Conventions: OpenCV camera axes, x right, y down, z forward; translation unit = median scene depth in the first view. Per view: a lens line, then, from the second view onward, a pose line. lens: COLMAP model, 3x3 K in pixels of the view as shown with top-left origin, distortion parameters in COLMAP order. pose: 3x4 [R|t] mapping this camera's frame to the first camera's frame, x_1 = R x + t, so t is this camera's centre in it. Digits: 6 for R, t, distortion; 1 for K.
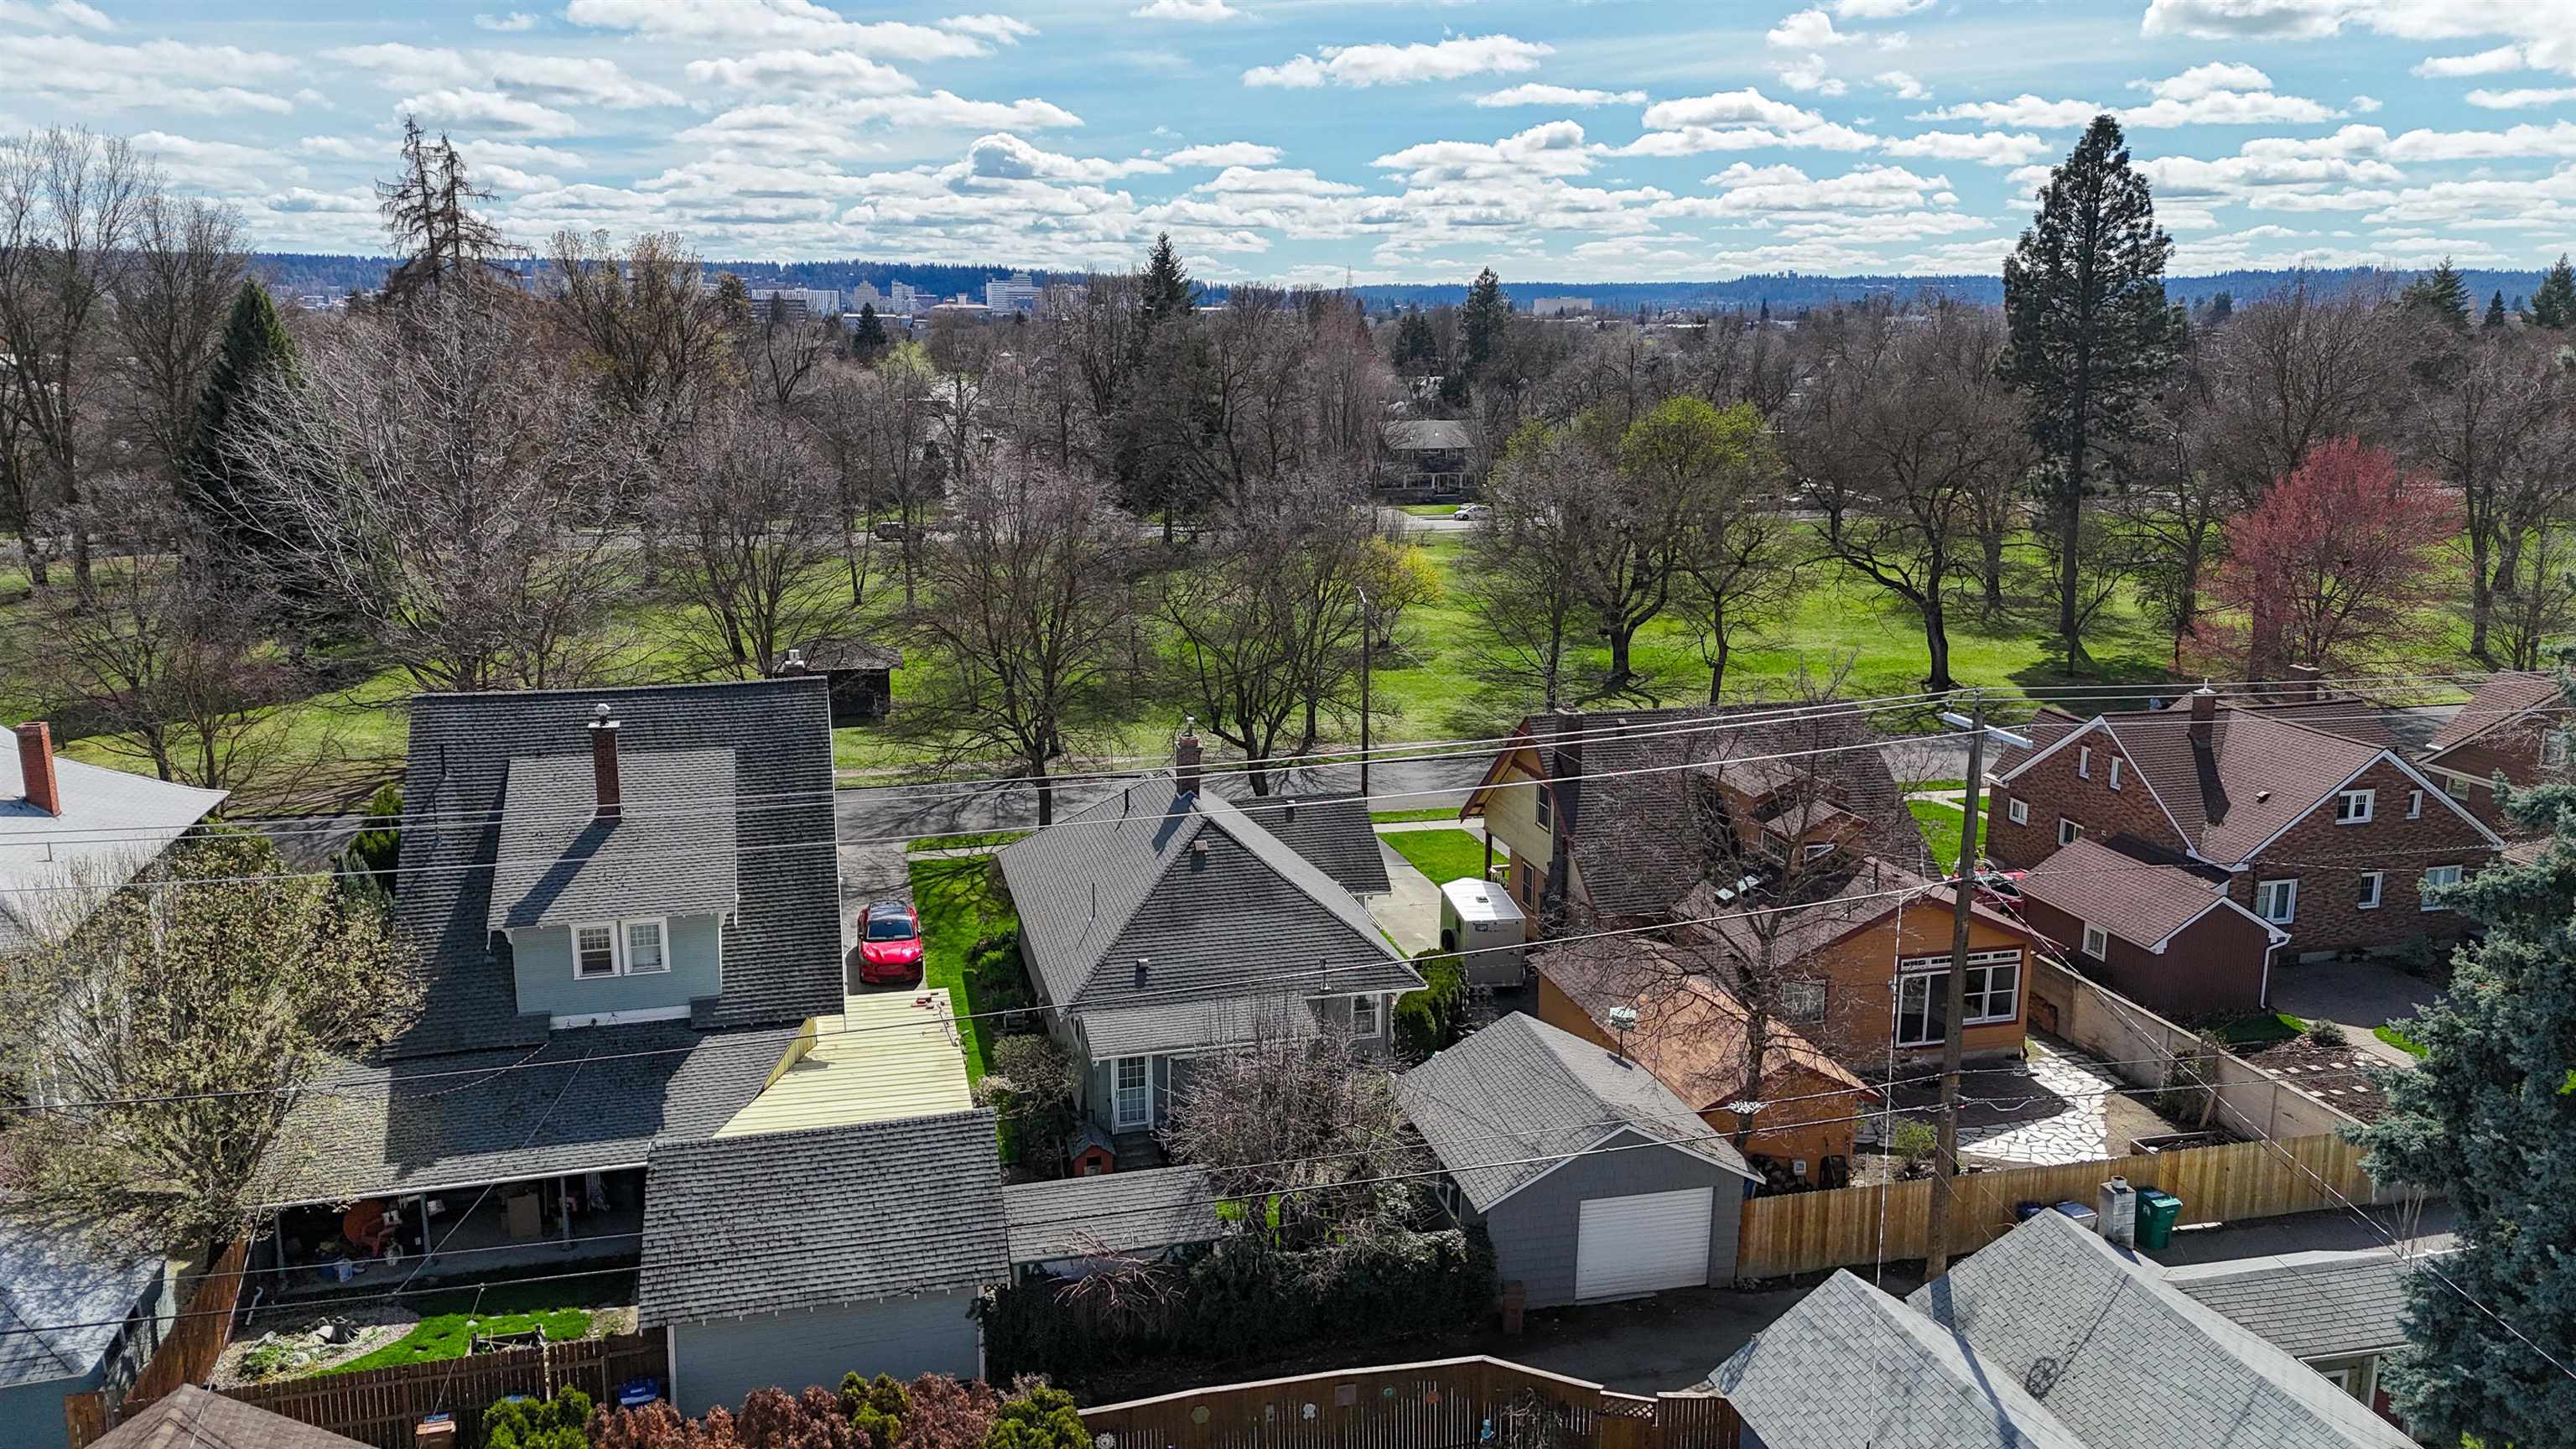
lens RADIAL K [[1894.1, 0, 1277.4], [0, 1894.1, 718.9], [0, 0, 1]] dist [0.067474, -0.056752]
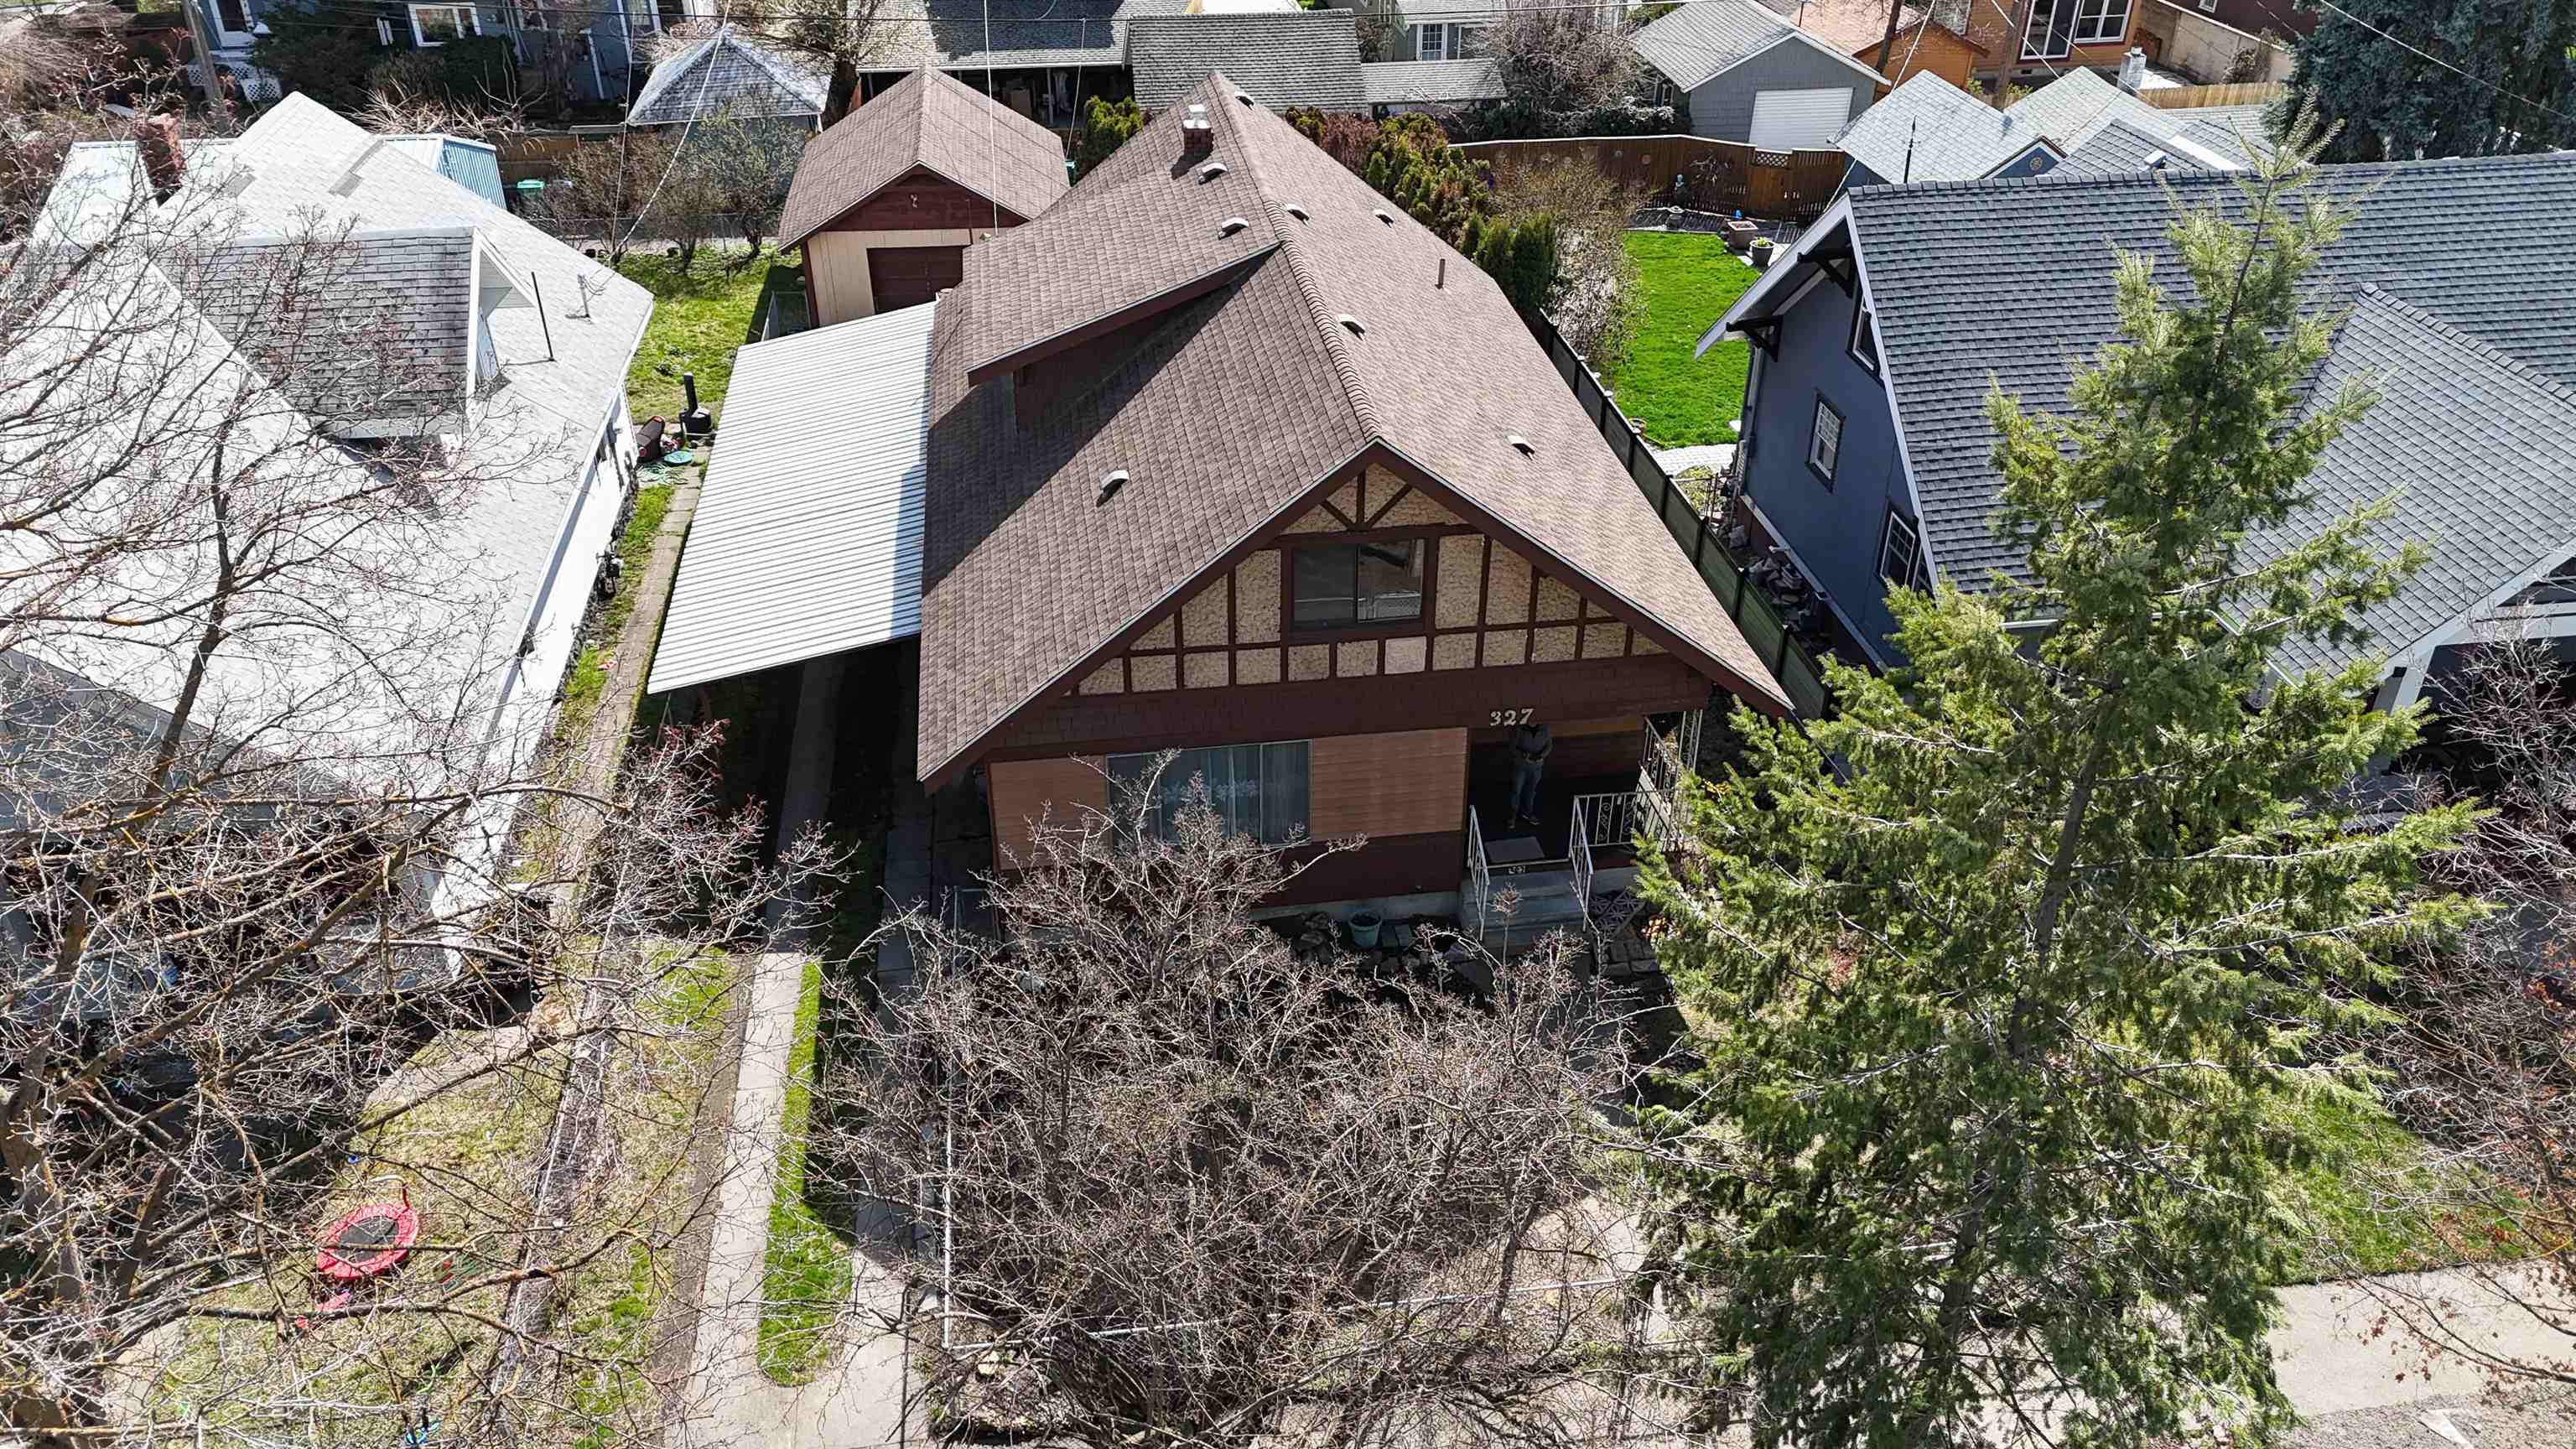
lens RADIAL K [[1894.1, 0, 1298.7], [0, 1894.1, 731.5], [0, 0, 1]] dist [0.067474, -0.056752]
pose [[0.995625, 0.049496, -0.079259, -0.034424], [-0.019225, 0.938550, 0.344606, 0.162517], [0.091445, -0.341575, 0.935395, -0.408262]]
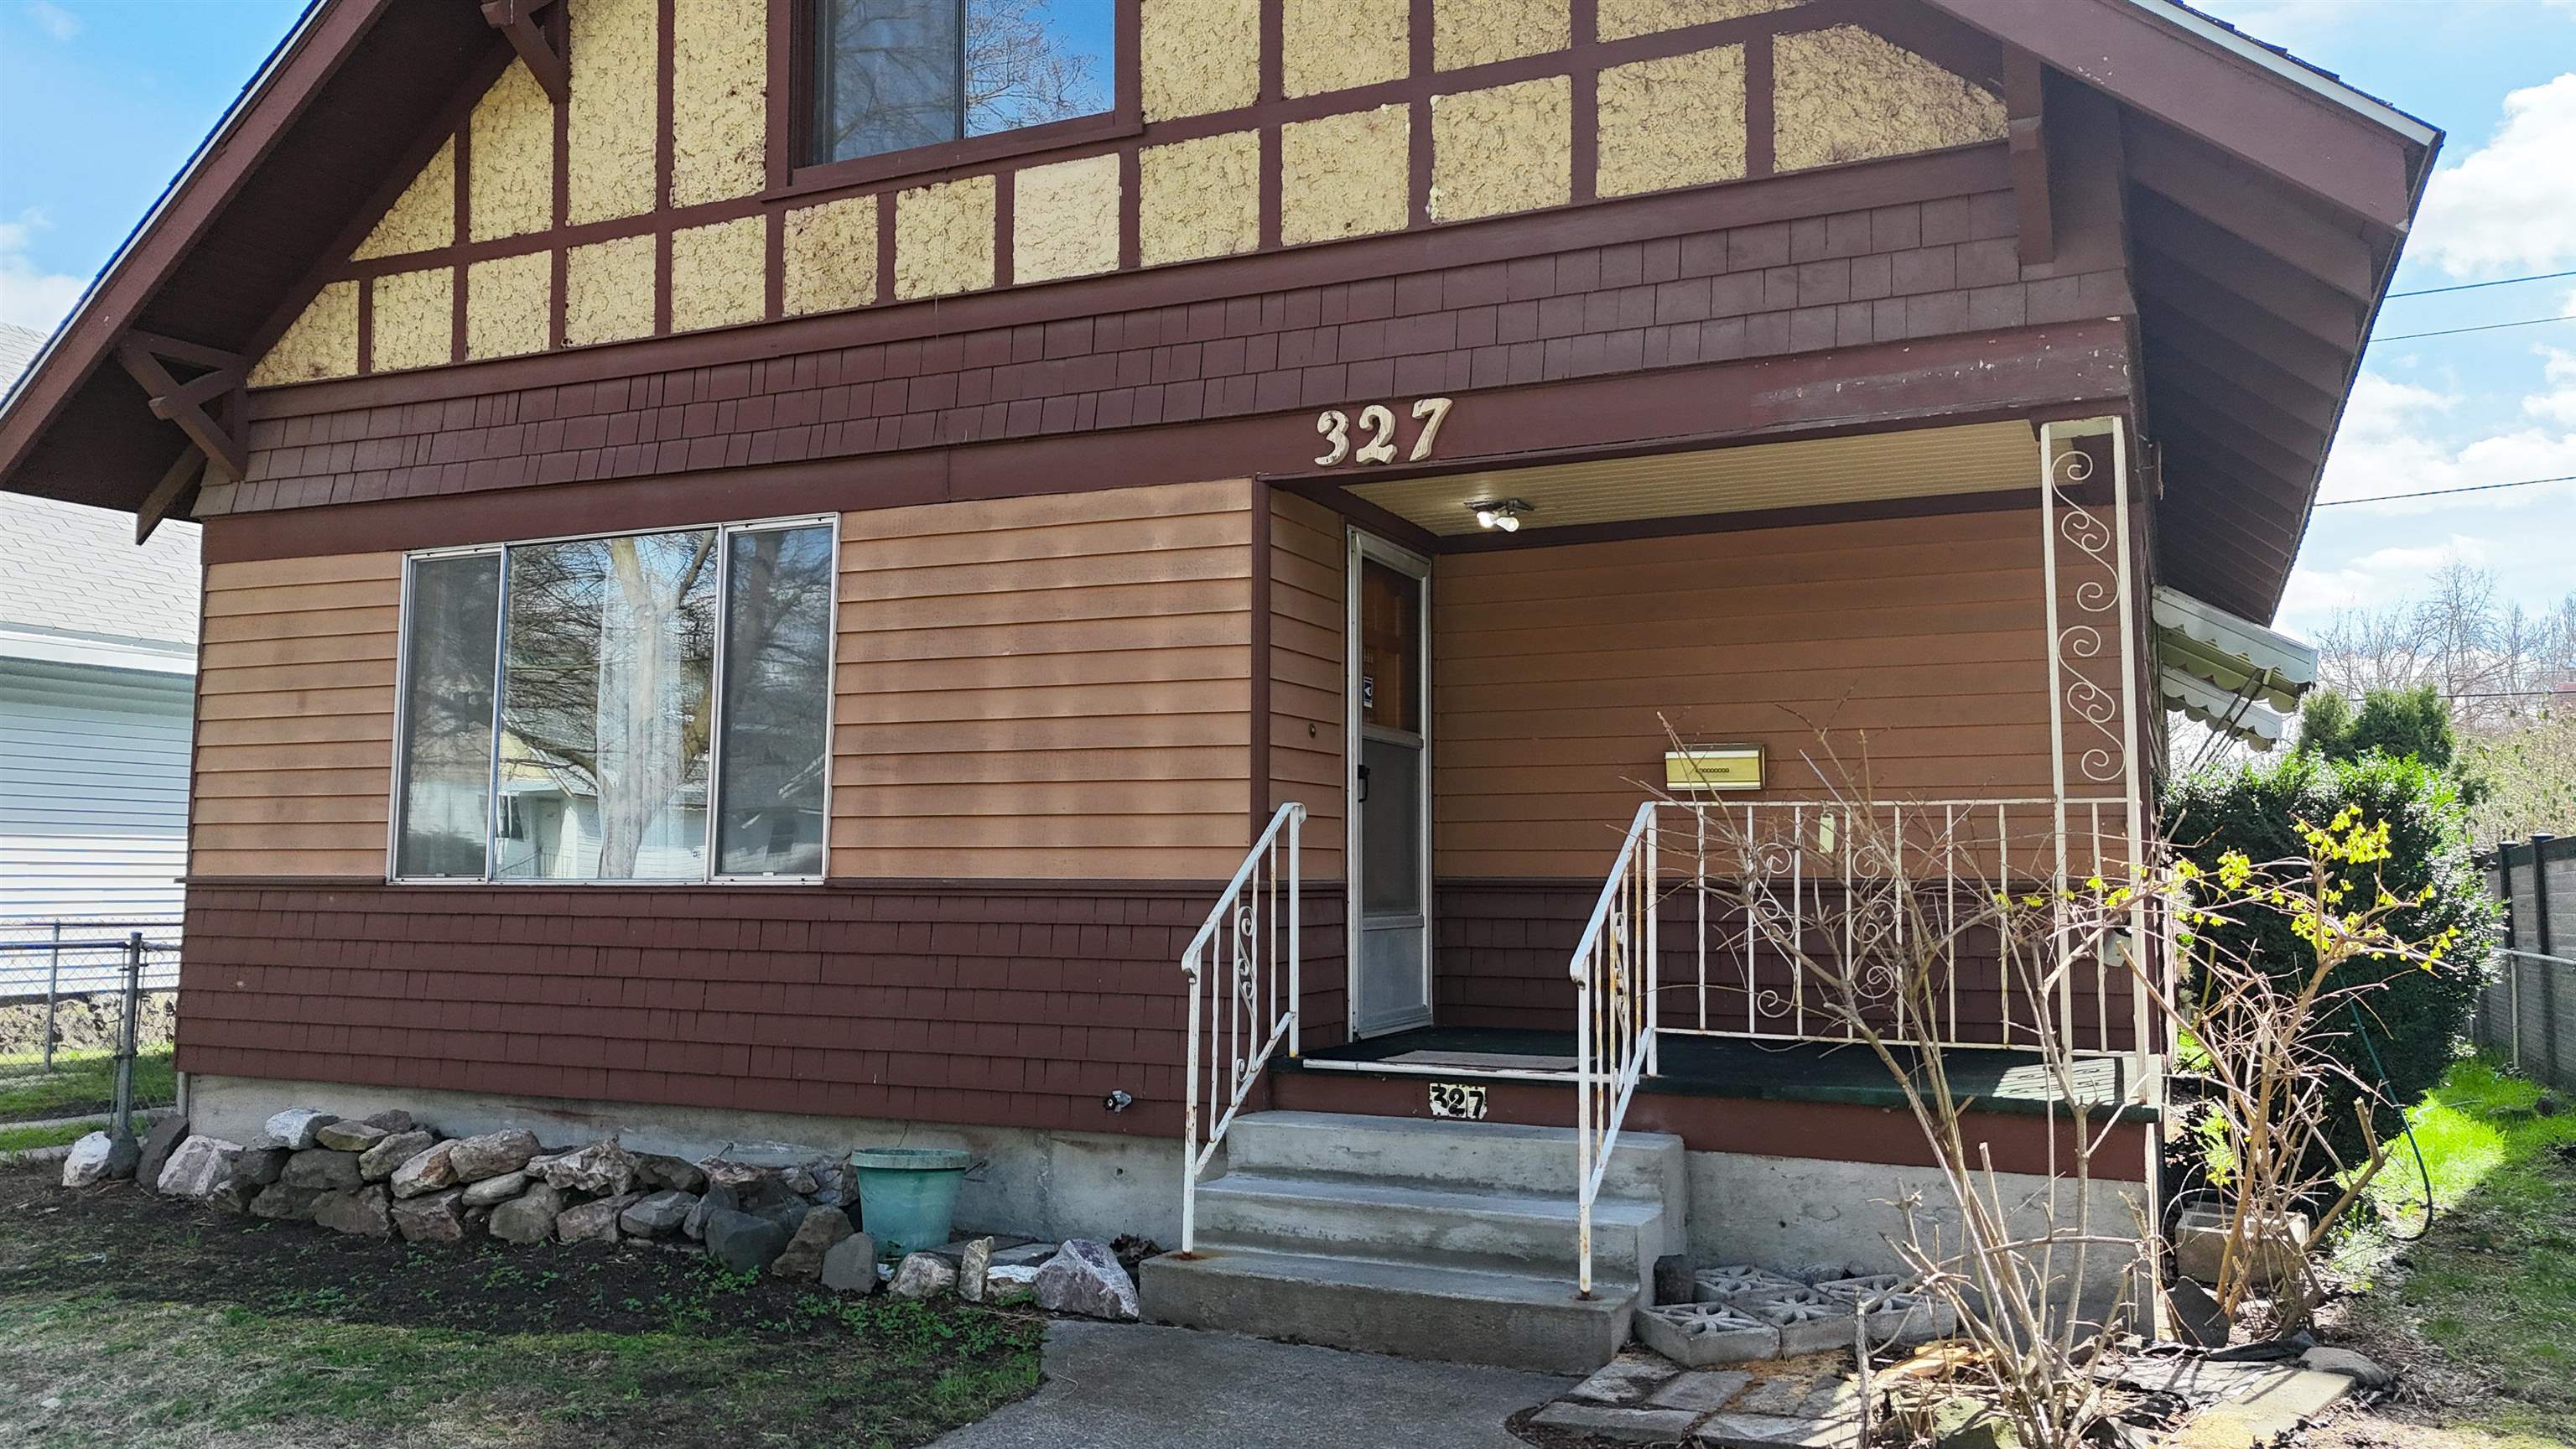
lens RADIAL K [[1894.1, 0, 1290.6], [0, 1894.1, 727.3], [0, 0, 1]] dist [0.067474, -0.056752]
pose [[0.781929, -0.042953, -0.621886, 0.055287], [-0.127197, 0.965640, -0.226628, 0.358535], [0.610252, 0.256309, 0.749599, -0.092503]]
